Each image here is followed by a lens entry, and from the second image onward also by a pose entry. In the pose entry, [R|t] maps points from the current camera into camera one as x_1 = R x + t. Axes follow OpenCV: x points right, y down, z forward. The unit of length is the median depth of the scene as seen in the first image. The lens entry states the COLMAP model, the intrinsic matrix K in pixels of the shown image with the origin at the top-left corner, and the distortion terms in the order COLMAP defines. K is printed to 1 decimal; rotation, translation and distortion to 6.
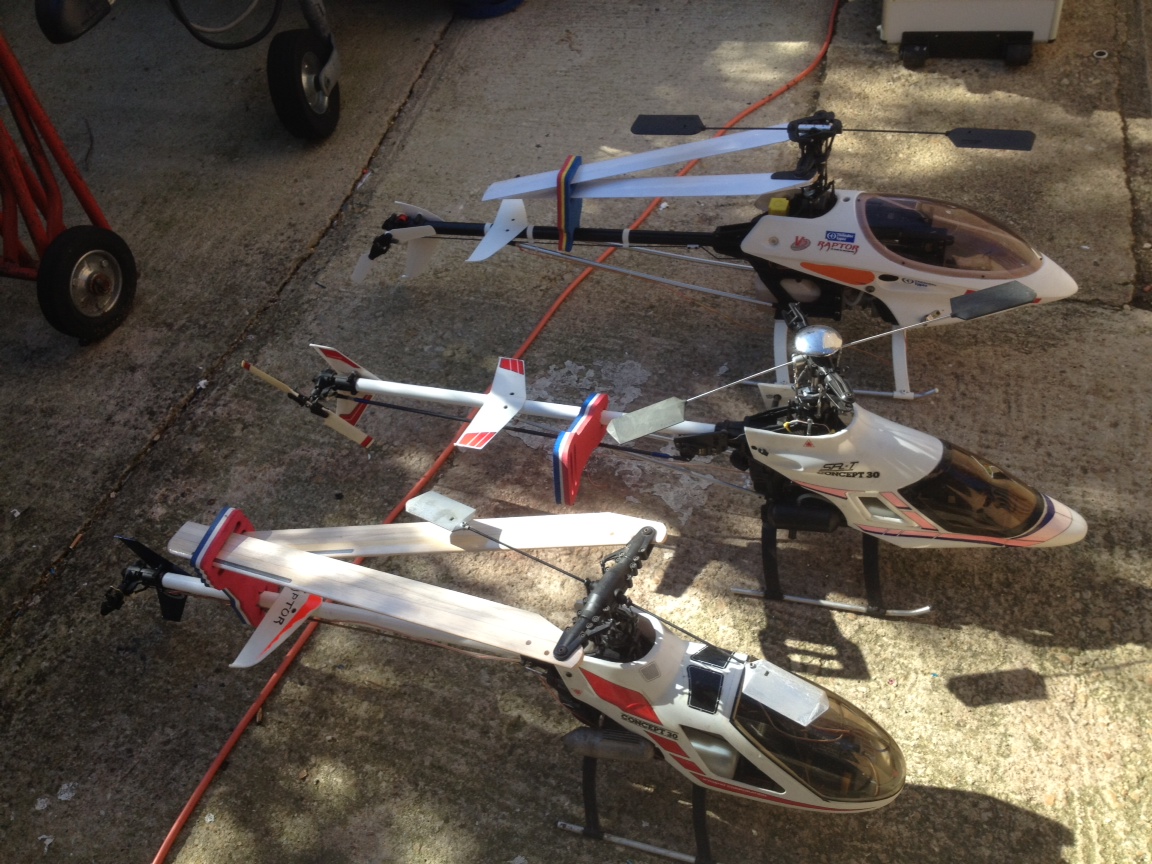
lens RADIAL K [[1081.3, 0, 580.6], [0, 1081.3, 433.1], [0, 0, 1]] dist [0.239352, -0.493882]
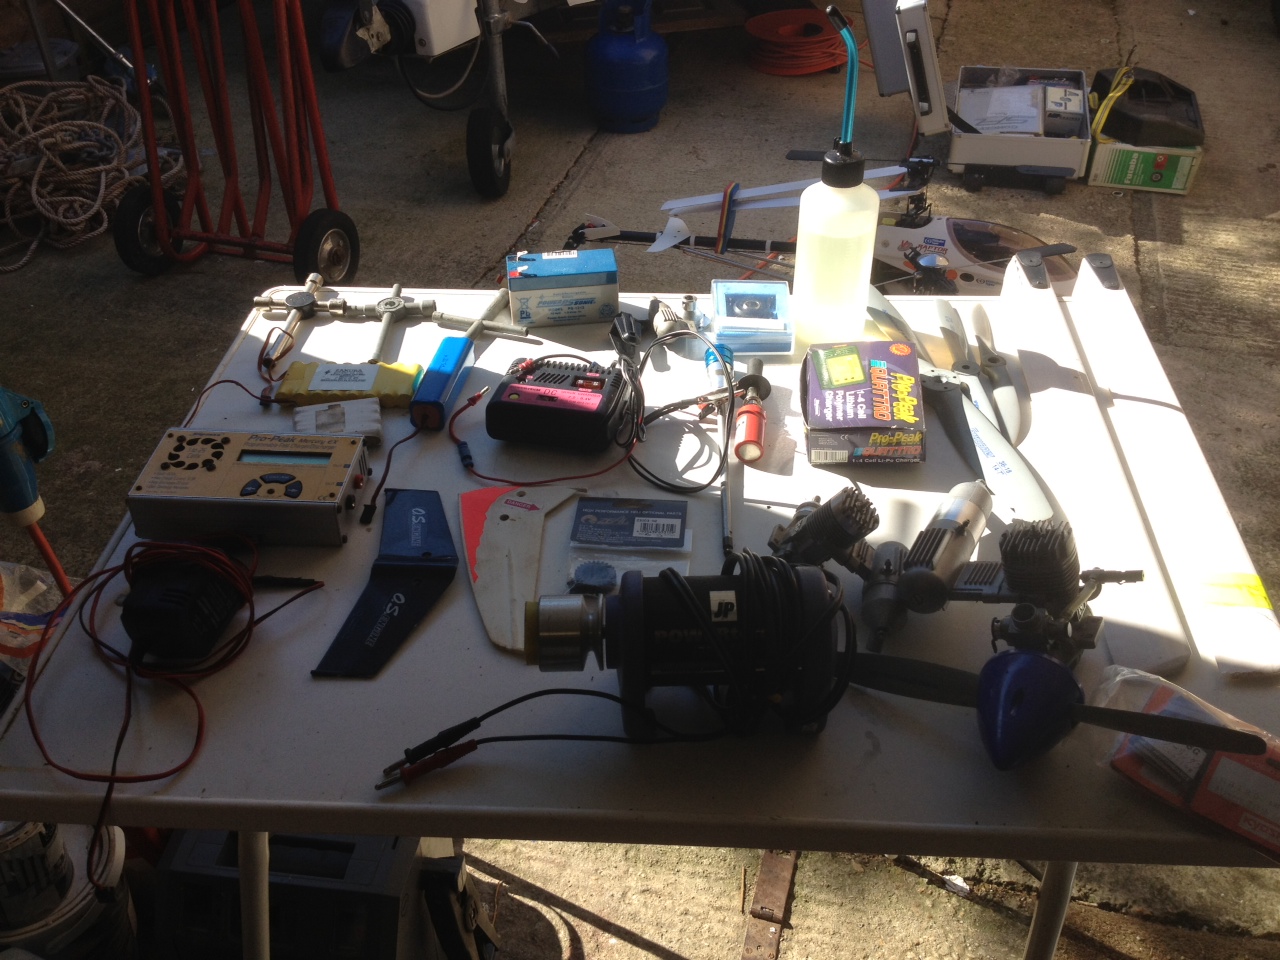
lens RADIAL K [[1201.5, 0, 645.1], [0, 1201.5, 481.2], [0, 0, 1]] dist [0.239352, -0.493882]
pose [[0.993497, 0.093042, 0.065626, -0.158701], [-0.078083, 0.976263, -0.202026, 0.365899], [-0.082865, 0.195588, 0.977179, -0.327829]]
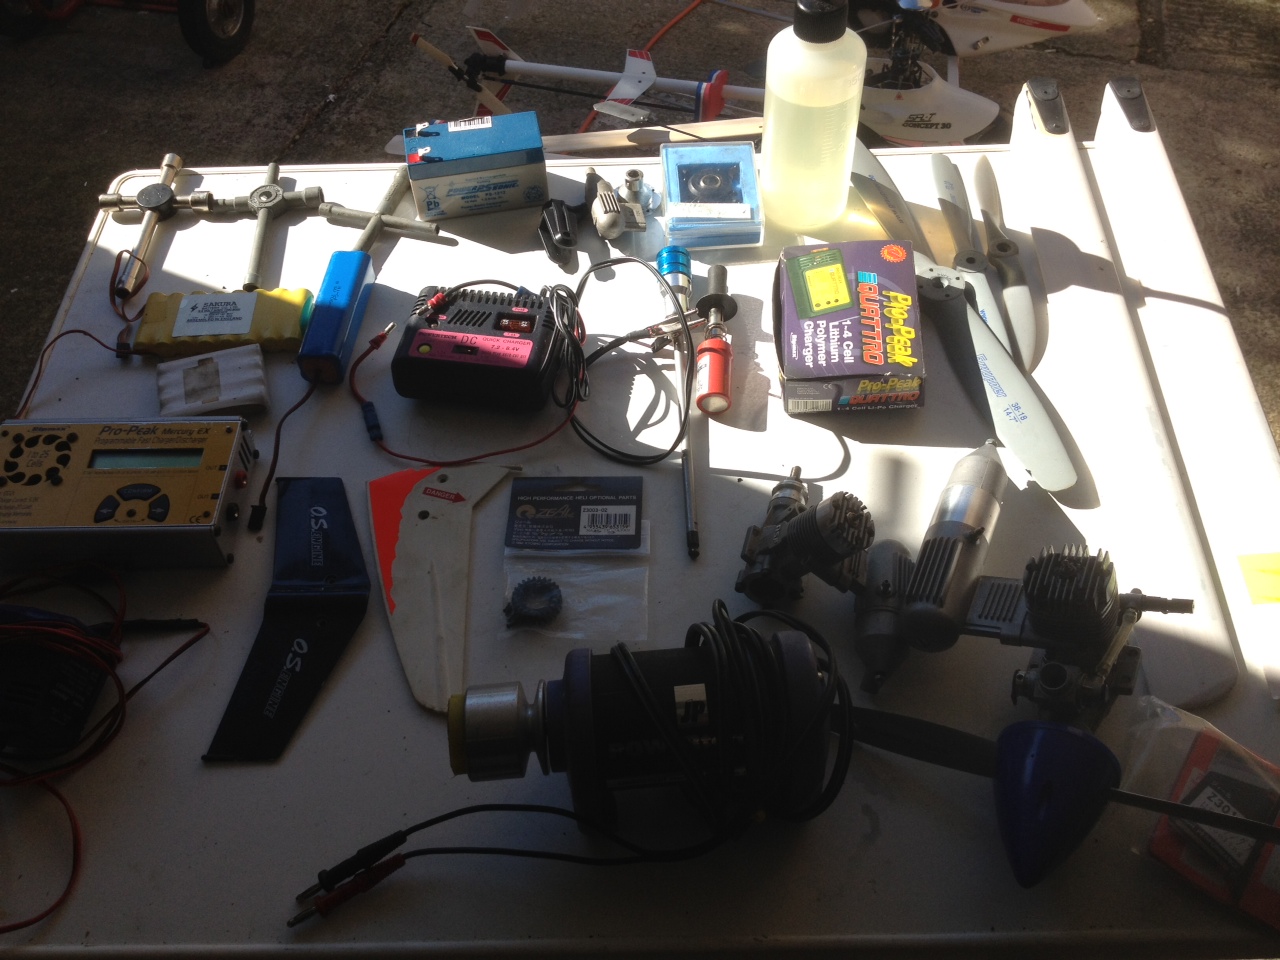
lens RADIAL K [[1209.2, 0, 640.0], [0, 1209.2, 480.0], [0, 0, 1]] dist [0.192908, -0.382900]
pose [[0.994380, 0.020546, 0.103855, -0.153235], [-0.024932, 0.998844, 0.041108, 0.273462], [-0.102890, -0.043466, 0.993743, -0.268247]]
